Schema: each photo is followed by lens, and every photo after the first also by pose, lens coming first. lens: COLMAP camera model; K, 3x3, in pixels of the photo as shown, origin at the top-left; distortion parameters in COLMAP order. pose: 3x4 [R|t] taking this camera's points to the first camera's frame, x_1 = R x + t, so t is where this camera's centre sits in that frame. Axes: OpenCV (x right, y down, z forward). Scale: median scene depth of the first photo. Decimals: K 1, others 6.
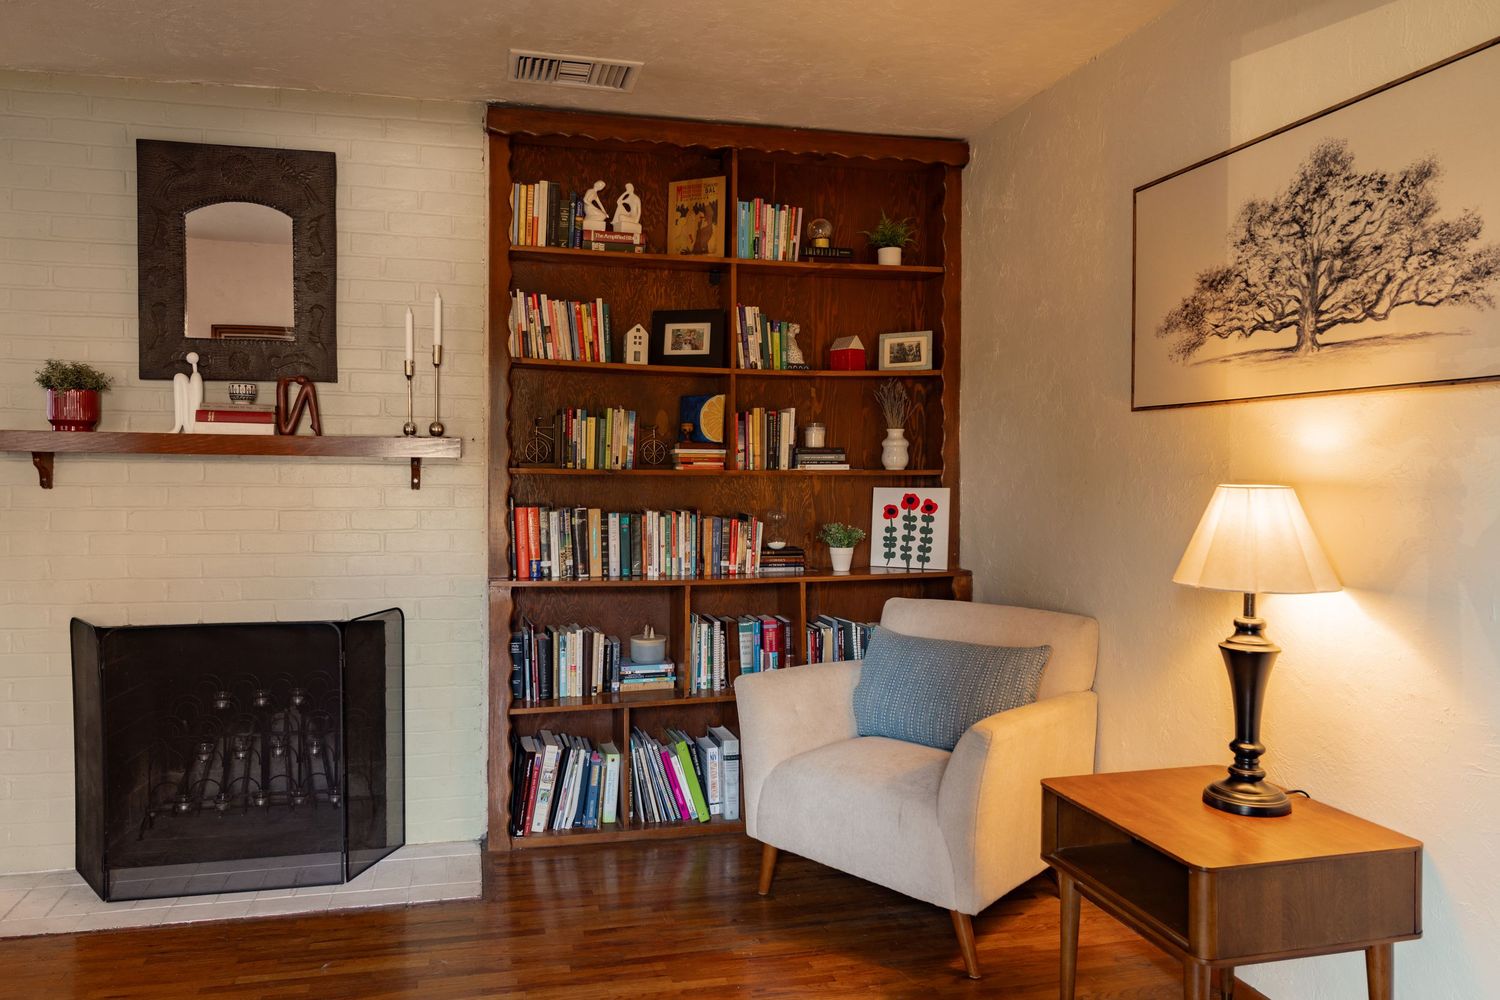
lens RADIAL K [[1042.7, 0, 740.9], [0, 1042.7, 485.7], [0, 0, 1]] dist [-0.015704, 0.006791]
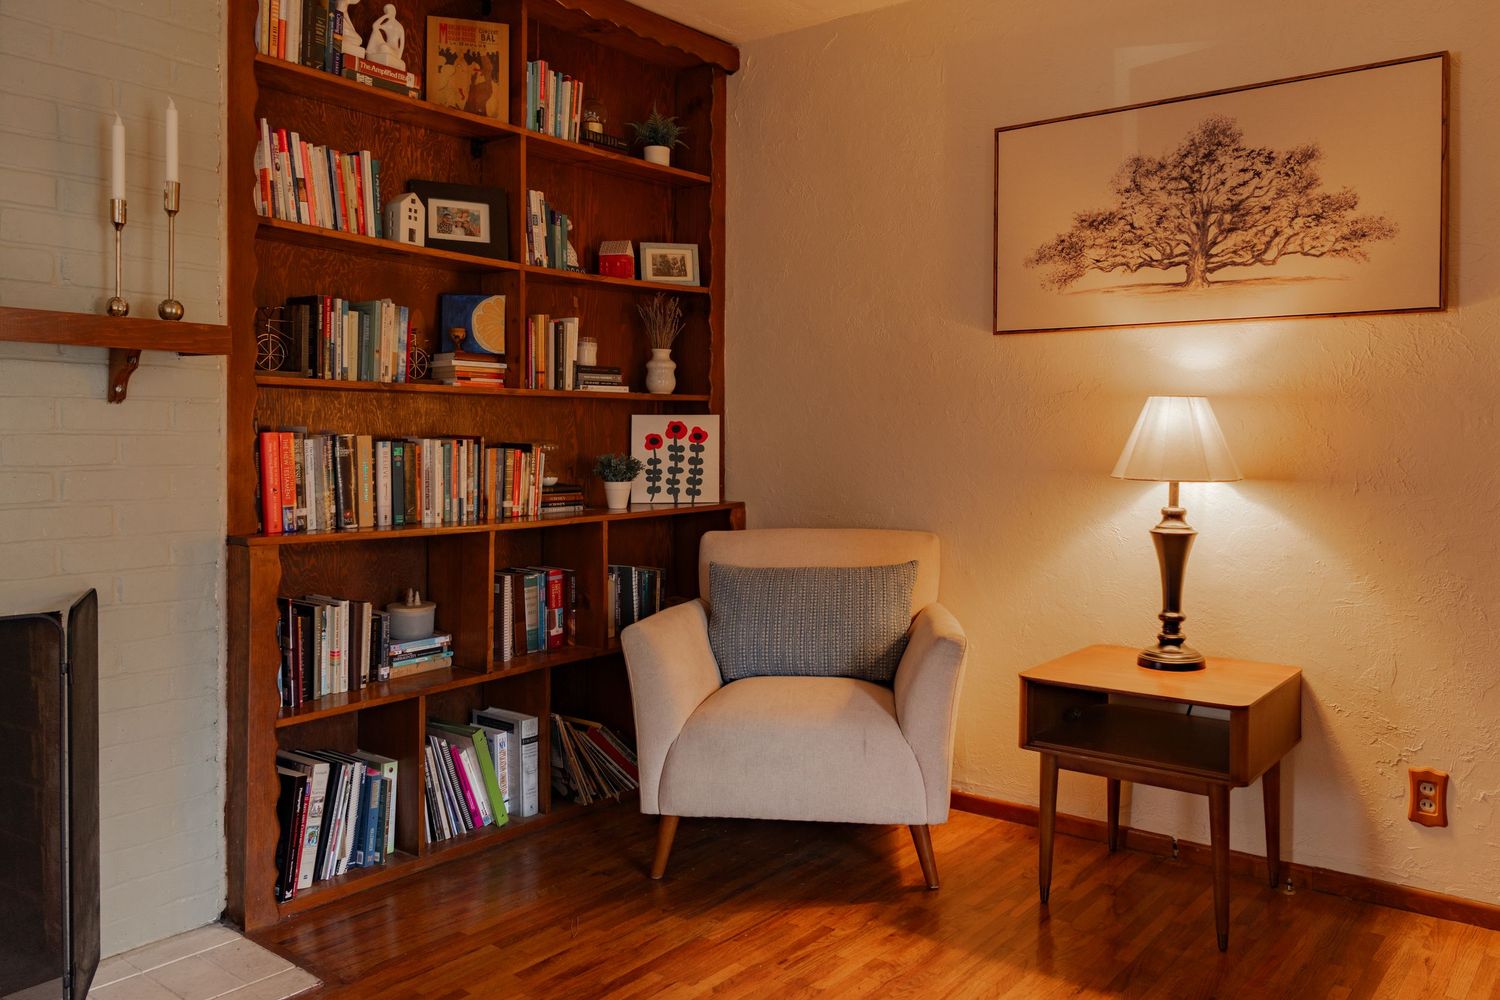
lens RADIAL K [[1165.5, 0, 752.0], [0, 1165.5, 464.4], [0, 0, 1]] dist [-0.007382, 0.000463]
pose [[0.755785, -0.013824, 0.654674, -0.469412], [0.011378, 0.999903, 0.007979, 0.039129], [-0.654721, 0.001419, 0.755869, 0.193848]]
